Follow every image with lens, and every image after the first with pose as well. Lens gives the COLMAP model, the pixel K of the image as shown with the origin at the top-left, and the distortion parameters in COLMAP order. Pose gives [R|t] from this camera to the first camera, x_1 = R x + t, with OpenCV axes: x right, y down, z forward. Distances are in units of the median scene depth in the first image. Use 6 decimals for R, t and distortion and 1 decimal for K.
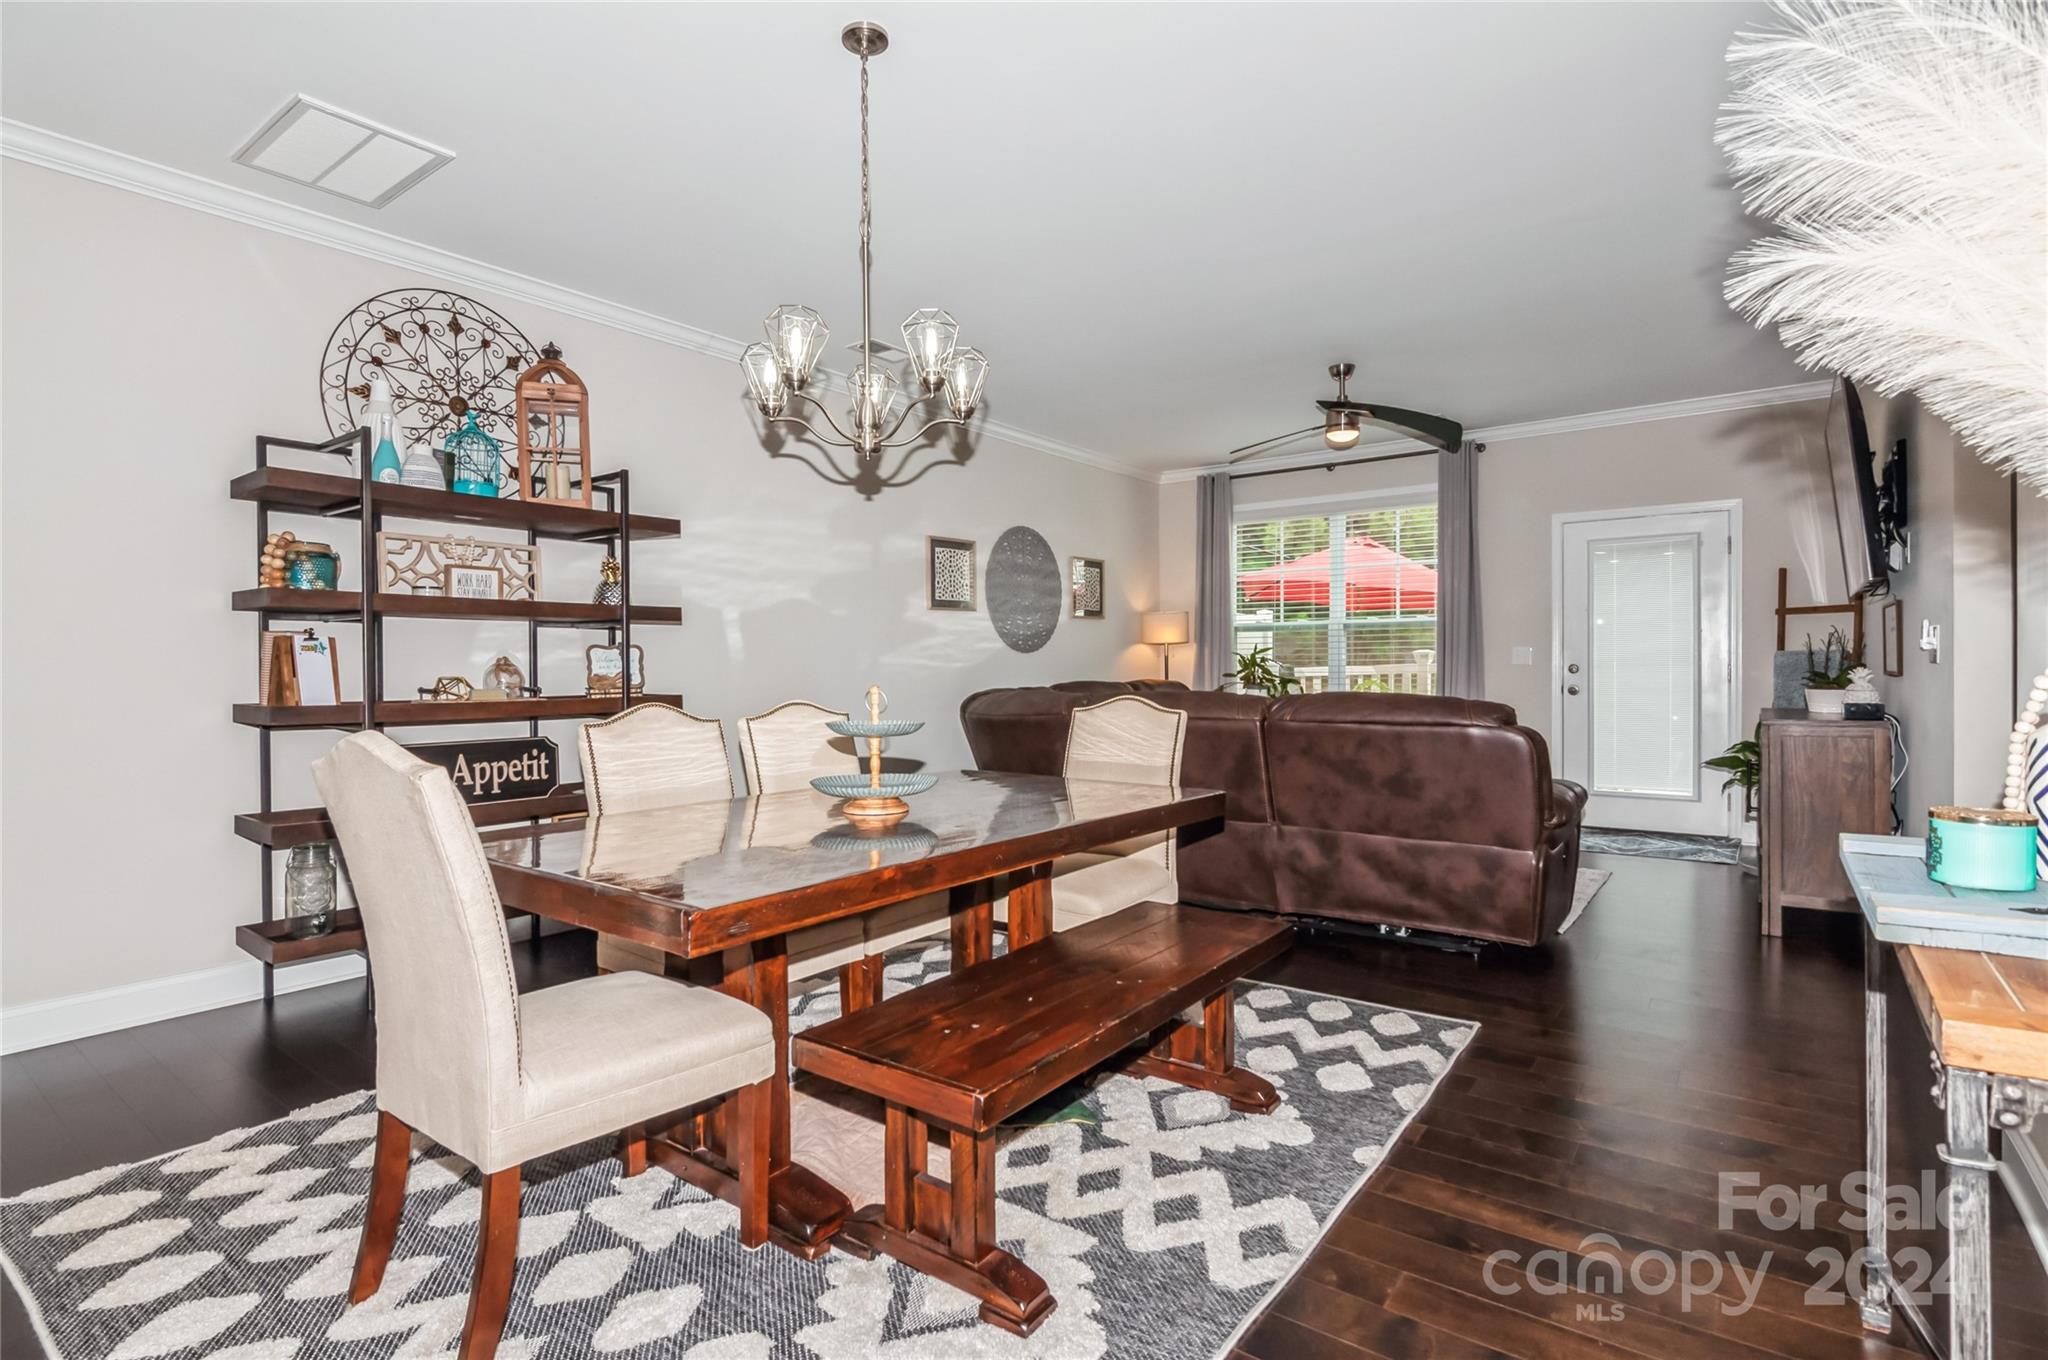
lens RADIAL K [[990.4, 0, 1007.2], [0, 990.4, 679.9], [0, 0, 1]] dist [0.002634, -0.008334]
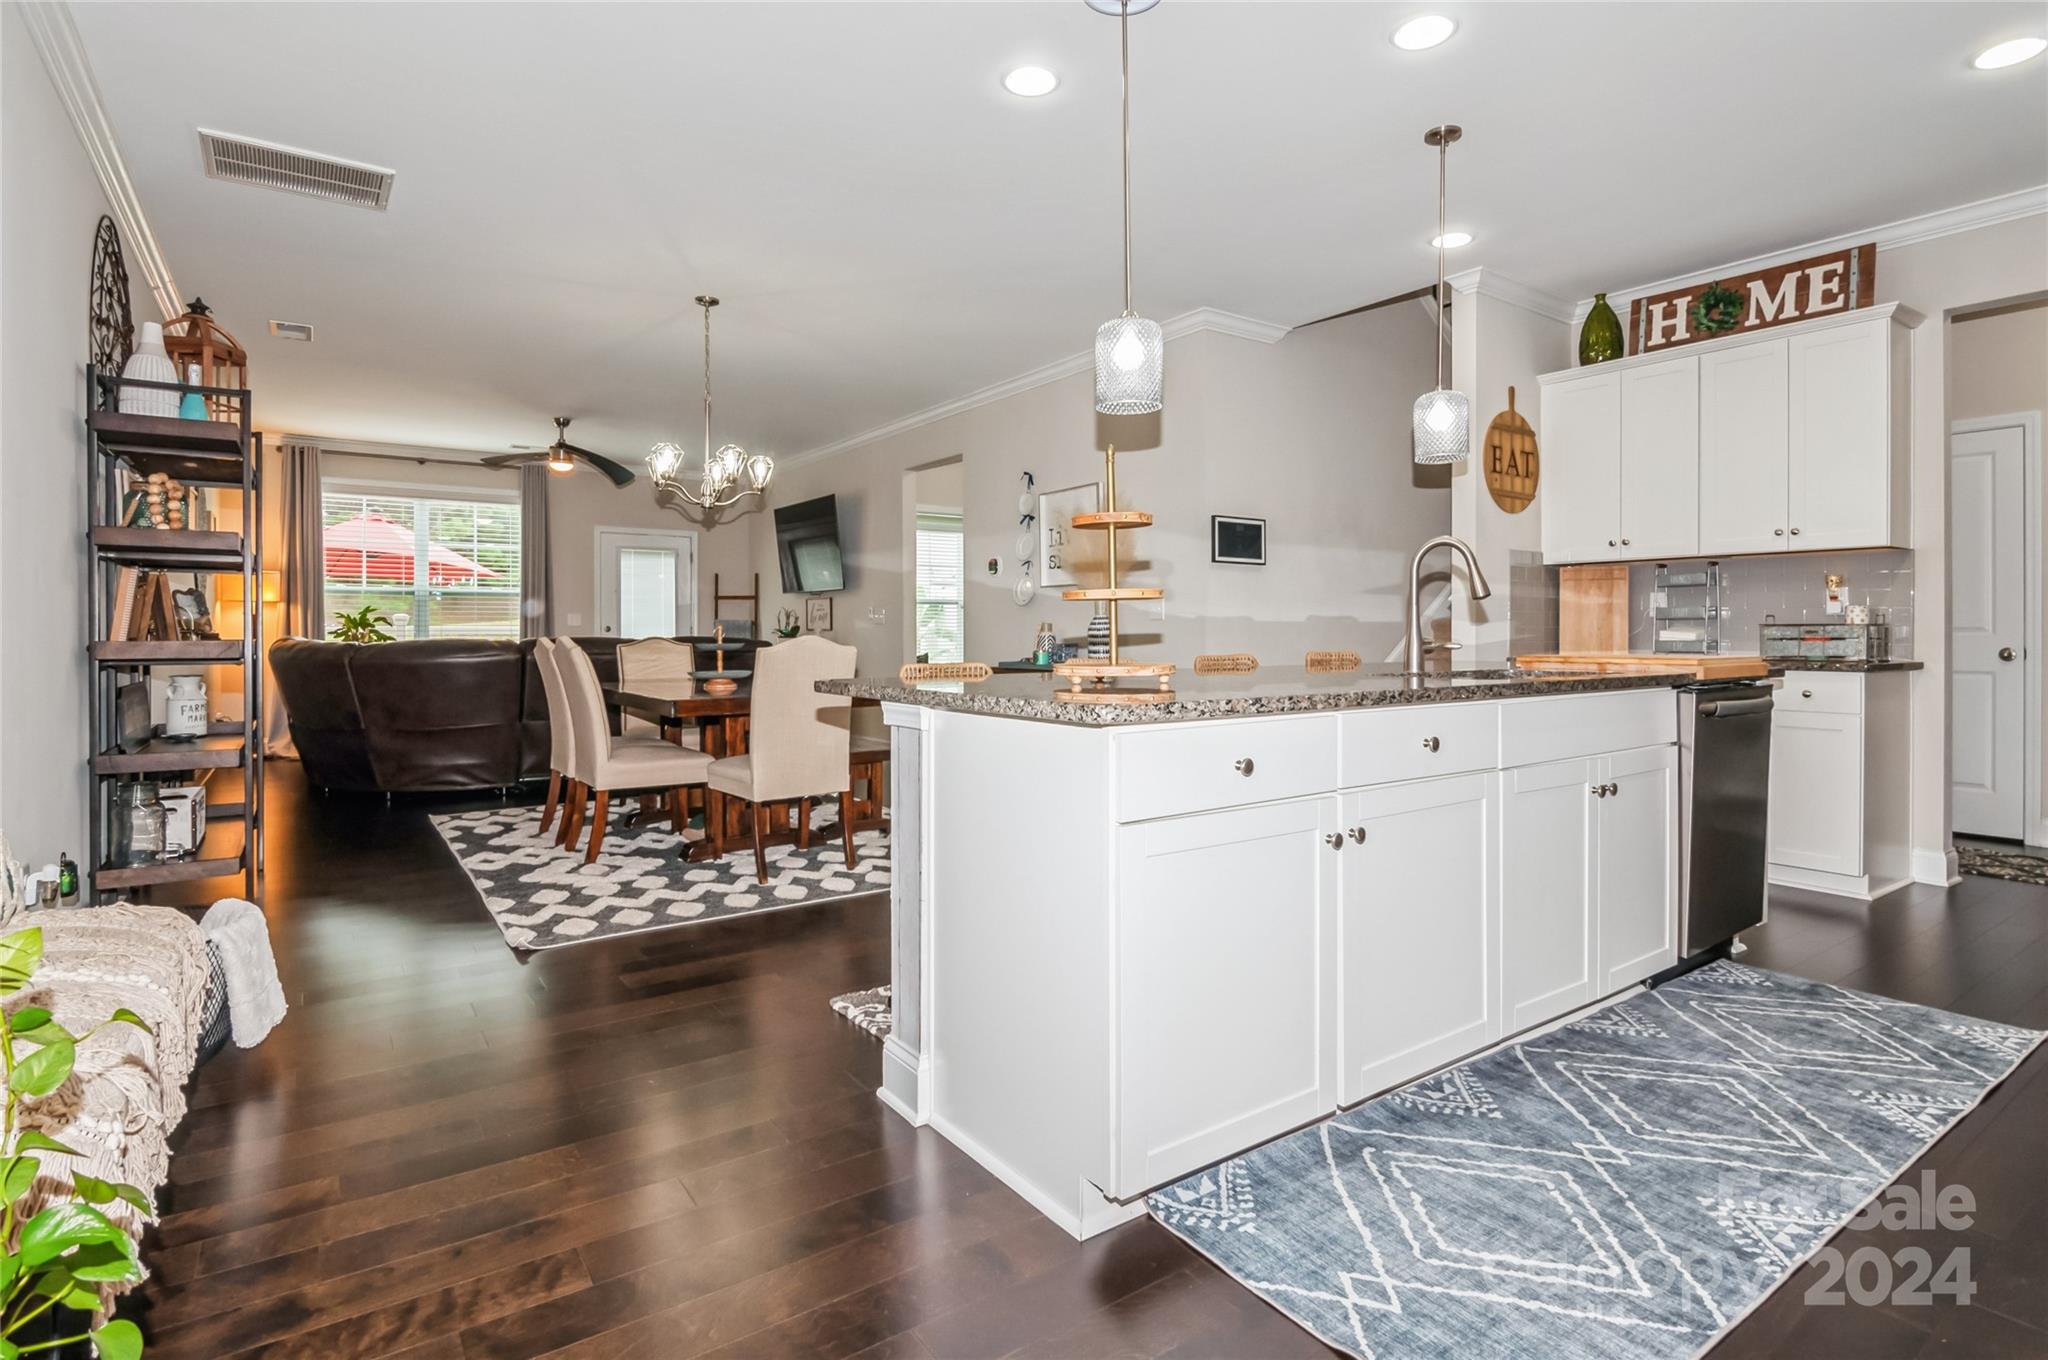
lens RADIAL K [[1023.5, 0, 1025.0], [0, 1023.5, 635.8], [0, 0, 1]] dist [-0.014601, -0.000209]
pose [[0.304039, 0.001959, 0.952658, -1.191891], [0.013703, 0.999885, -0.006430, 0.030755], [-0.952561, 0.015009, 0.303977, -0.146105]]
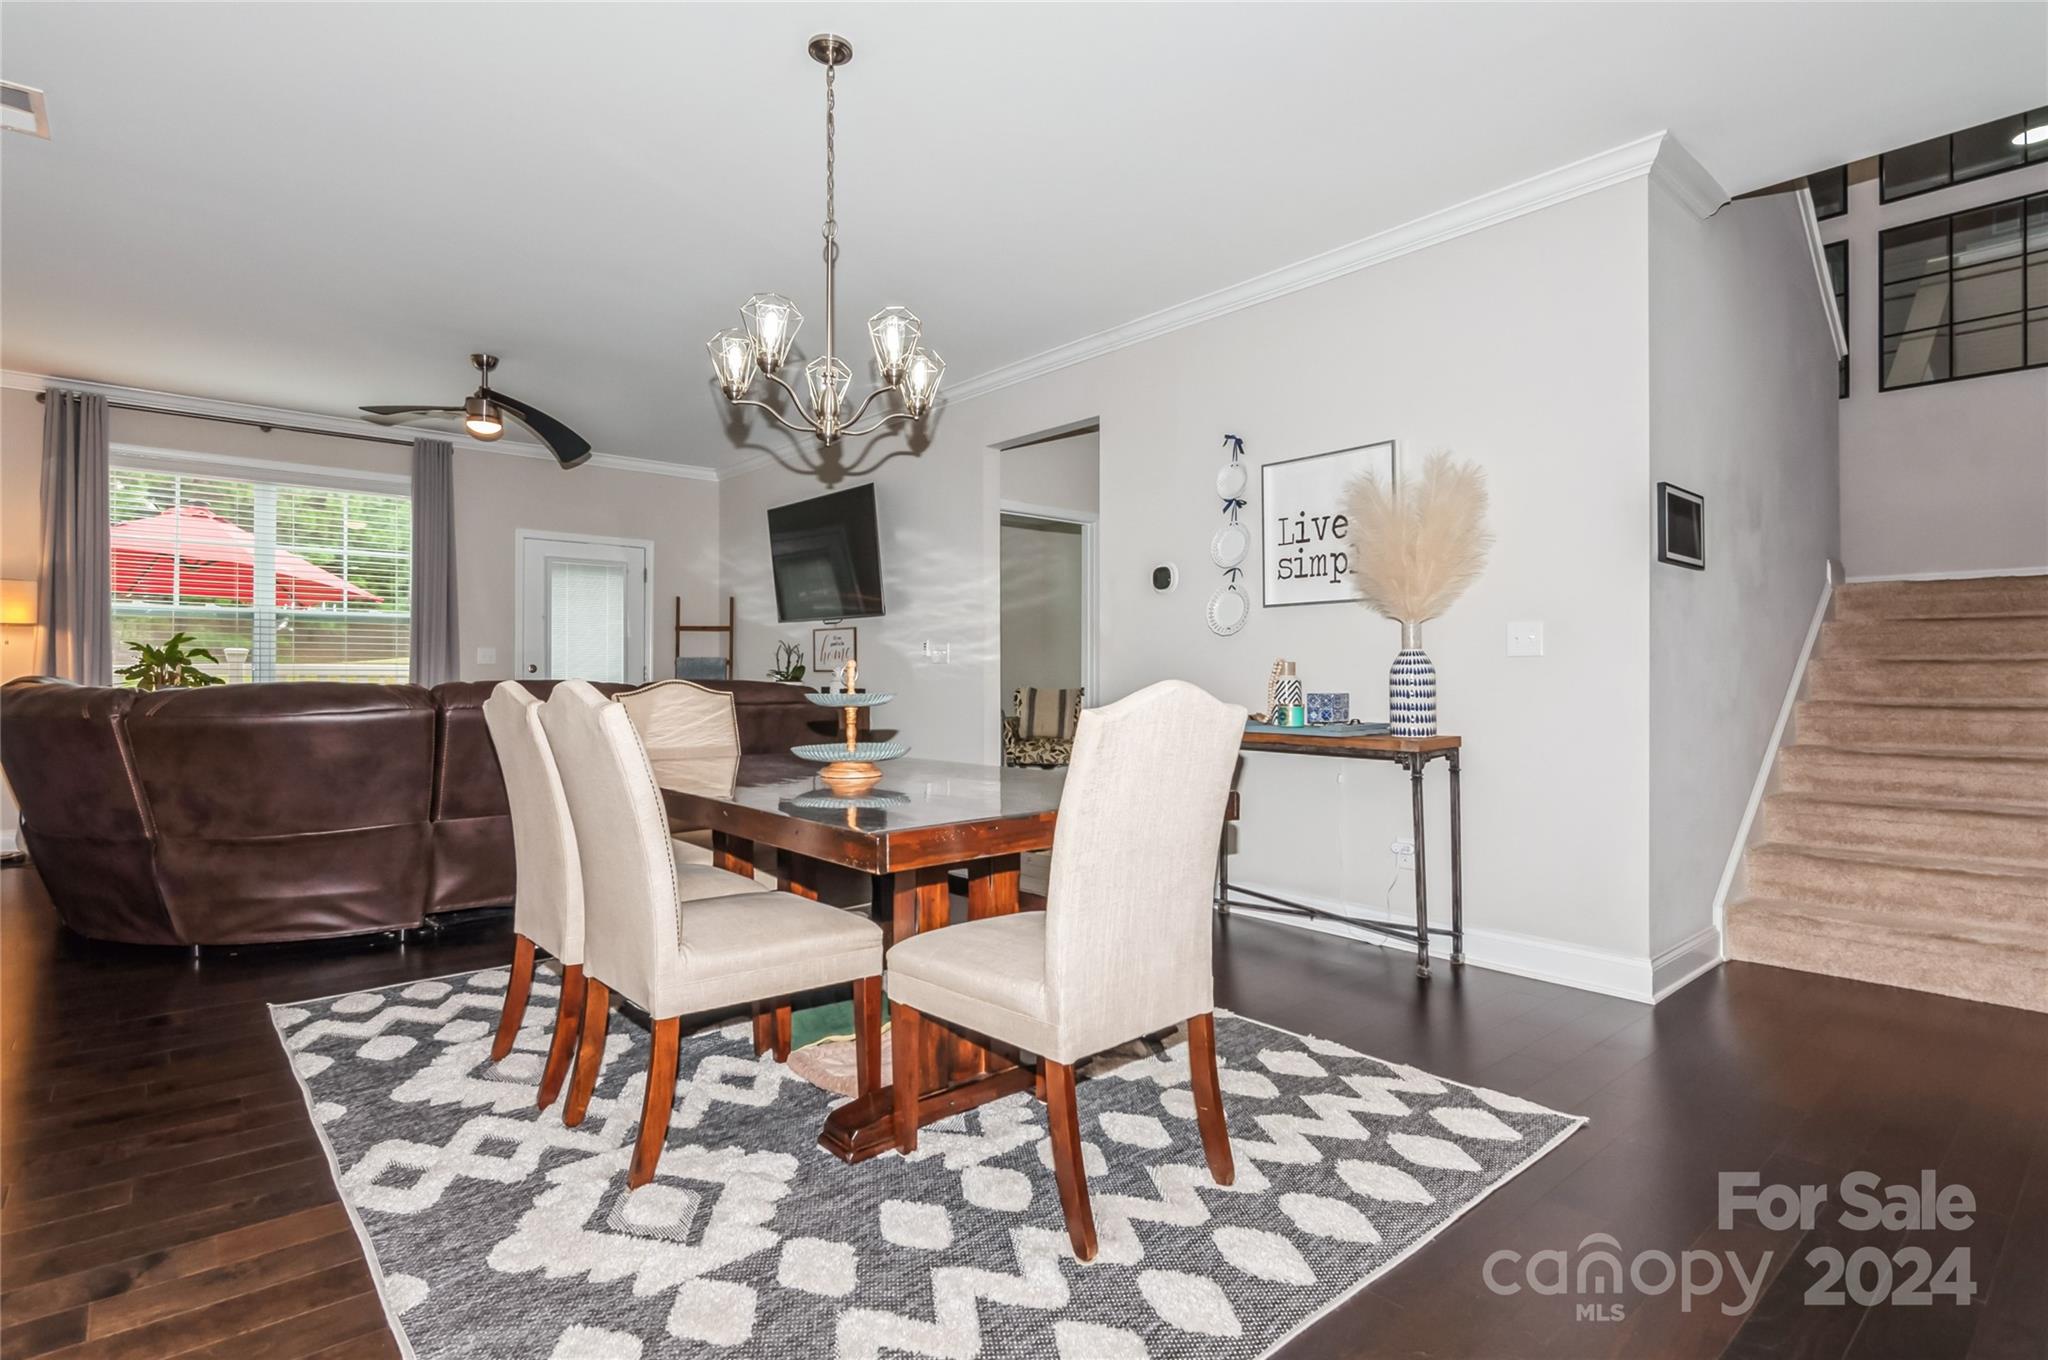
lens RADIAL K [[1028.1, 0, 1017.1], [0, 1028.1, 680.4], [0, 0, 1]] dist [-0.015661, -0.001225]
pose [[0.211144, 0.003406, 0.977449, -0.728864], [0.009895, 0.999935, -0.005621, 0.023153], [-0.977405, 0.010858, 0.211096, 0.358509]]
